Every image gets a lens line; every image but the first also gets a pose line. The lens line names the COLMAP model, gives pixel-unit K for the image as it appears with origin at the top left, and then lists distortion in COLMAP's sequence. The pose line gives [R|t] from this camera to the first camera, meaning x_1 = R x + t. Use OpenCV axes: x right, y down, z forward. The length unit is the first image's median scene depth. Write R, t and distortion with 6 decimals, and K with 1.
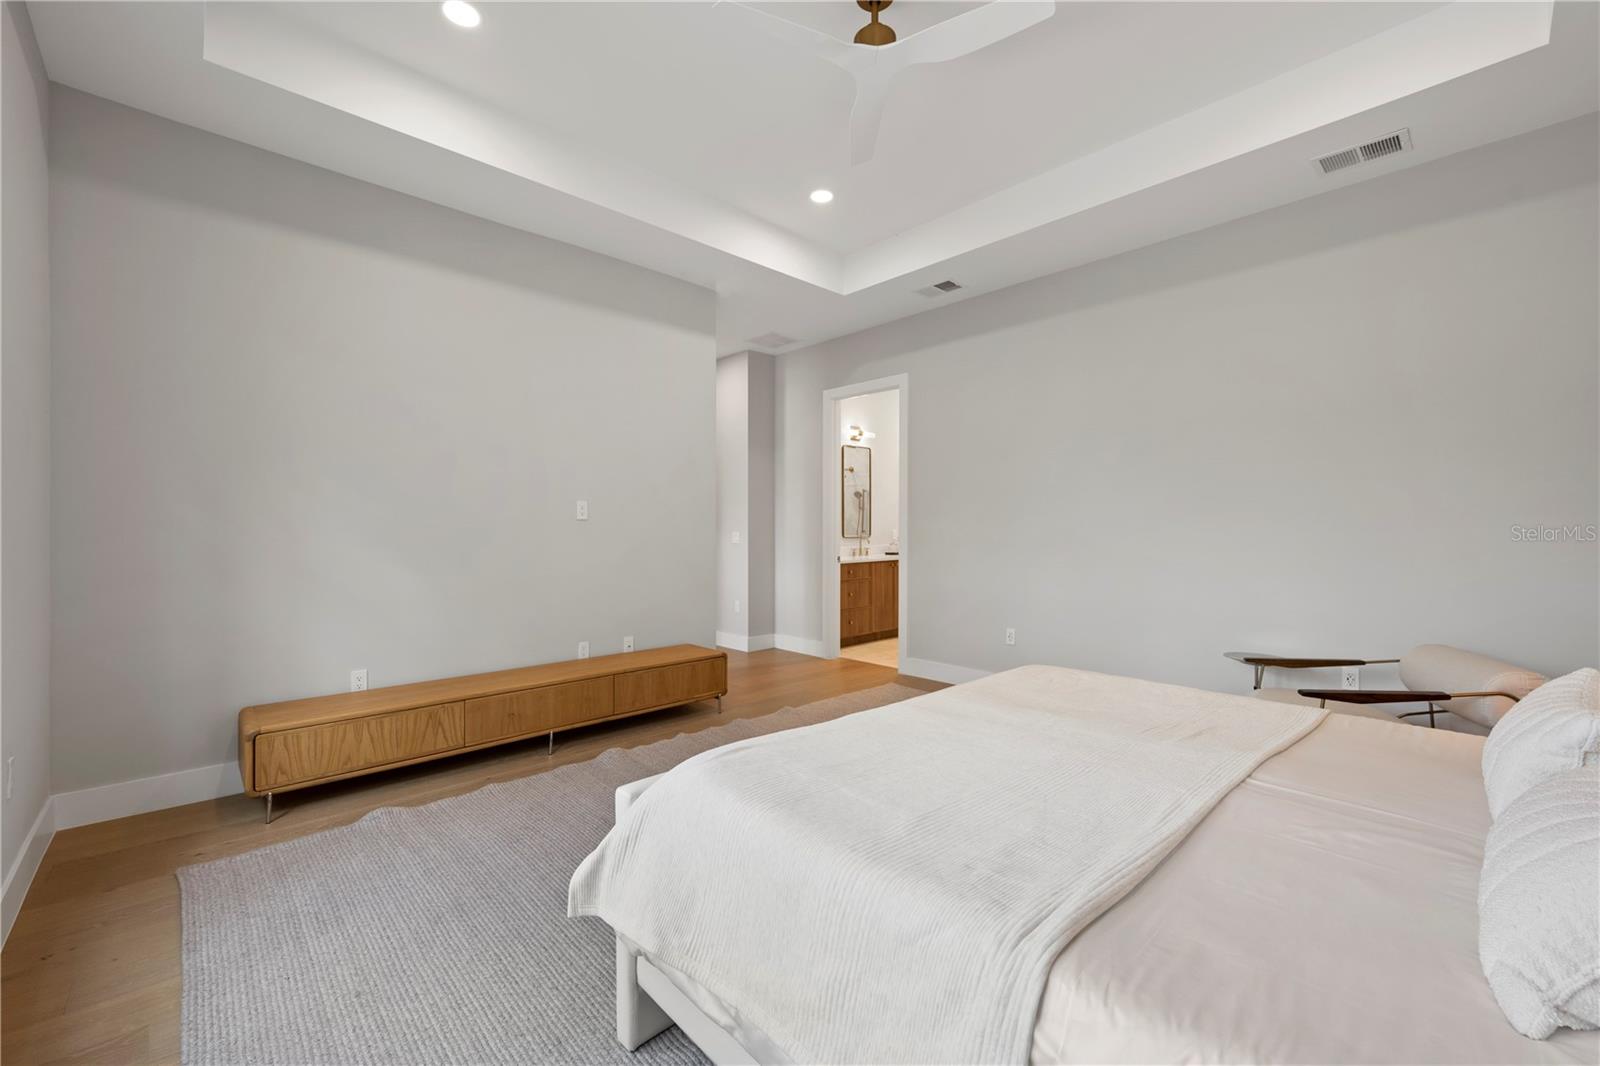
lens RADIAL K [[649.4, 0, 799.7], [0, 649.4, 535.4], [0, 0, 1]] dist [-0.001147, -0.000243]
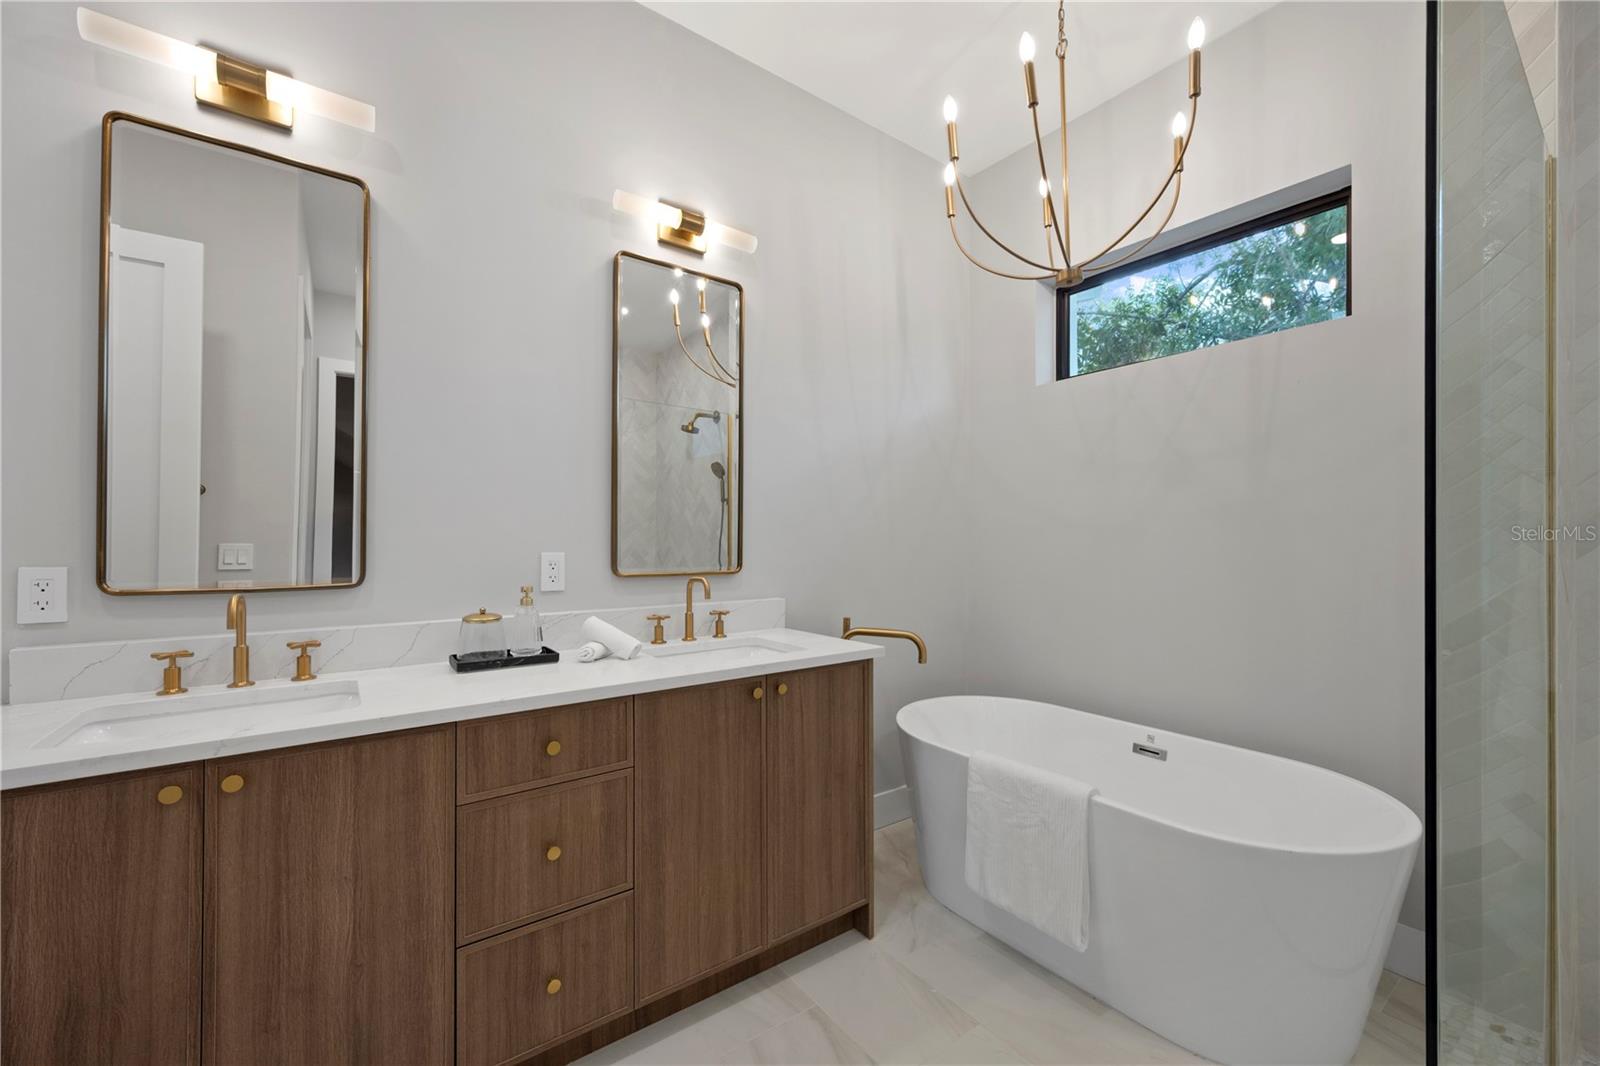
lens RADIAL K [[631.9, 0, 802.8], [0, 631.9, 537.1], [0, 0, 1]] dist [-0.010494, 0.000188]
pose [[0.991182, 0.001825, -0.132494, 0.207693], [-0.004271, 0.999826, -0.018178, -0.008374], [0.132438, 0.018584, 0.991017, 0.575997]]
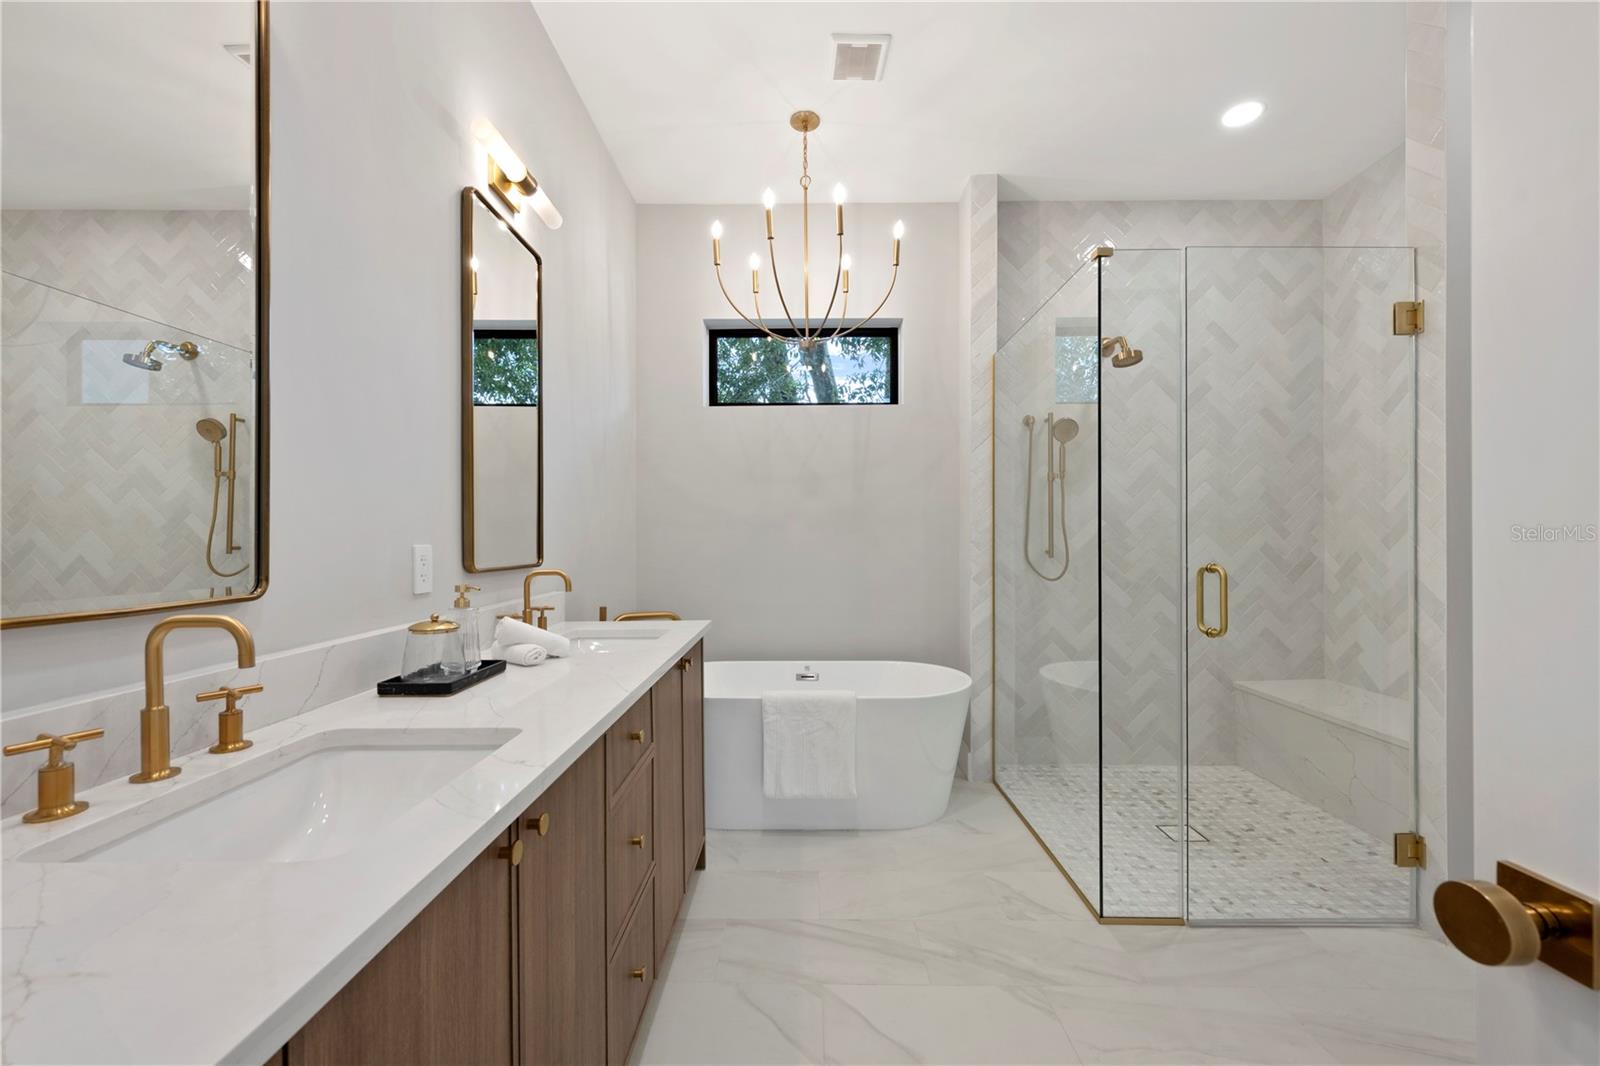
lens RADIAL K [[649.4, 0, 799.7], [0, 649.4, 535.4], [0, 0, 1]] dist [-0.001147, -0.000243]
pose [[0.696589, 0.003407, 0.717463, 0.063324], [0.006753, 0.999913, -0.011304, -0.006555], [-0.717439, 0.012719, 0.696505, 0.582453]]
